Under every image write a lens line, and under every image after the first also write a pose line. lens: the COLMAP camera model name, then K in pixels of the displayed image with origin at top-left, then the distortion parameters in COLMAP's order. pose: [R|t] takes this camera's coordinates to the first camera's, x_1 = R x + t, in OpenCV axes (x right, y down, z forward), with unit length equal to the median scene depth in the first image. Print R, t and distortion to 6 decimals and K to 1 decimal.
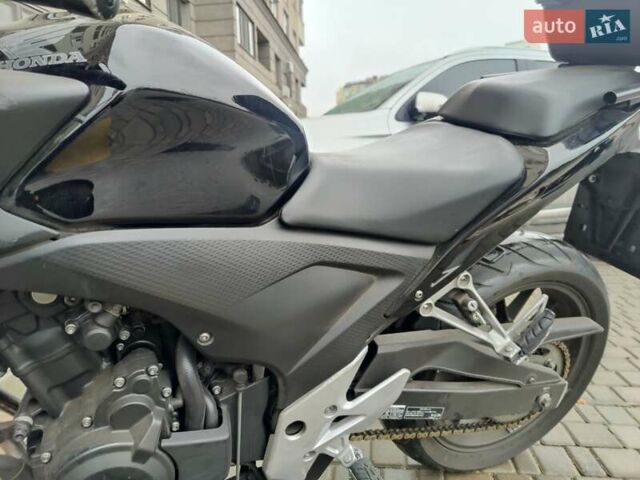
lens RADIAL K [[448.9, 0, 318.8], [0, 448.9, 236.8], [0, 0, 1]] dist [0.017203, -0.028621]
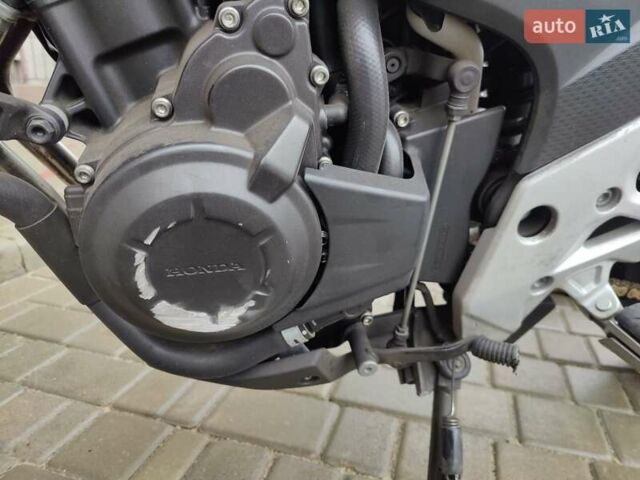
lens RADIAL K [[448.9, 0, 318.8], [0, 448.9, 236.8], [0, 0, 1]] dist [0.017203, -0.028621]
pose [[0.980487, 0.095317, -0.171931, -0.202872], [-0.069942, 0.986505, 0.148041, 0.373274], [0.183721, -0.133127, 0.973922, 0.433237]]
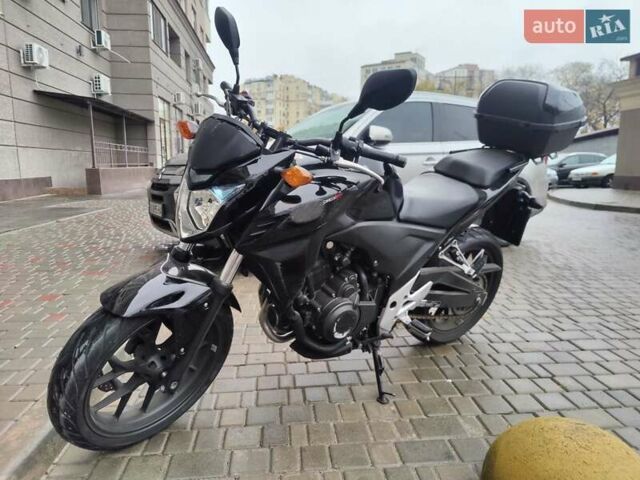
lens RADIAL K [[451.0, 0, 329.0], [0, 451.0, 240.1], [0, 0, 1]] dist [0.007290, -0.033111]
pose [[0.970005, -0.009373, 0.242905, -0.943240], [0.006648, 0.999905, 0.012035, 0.046285], [-0.242995, -0.010059, 0.969975, -1.224342]]
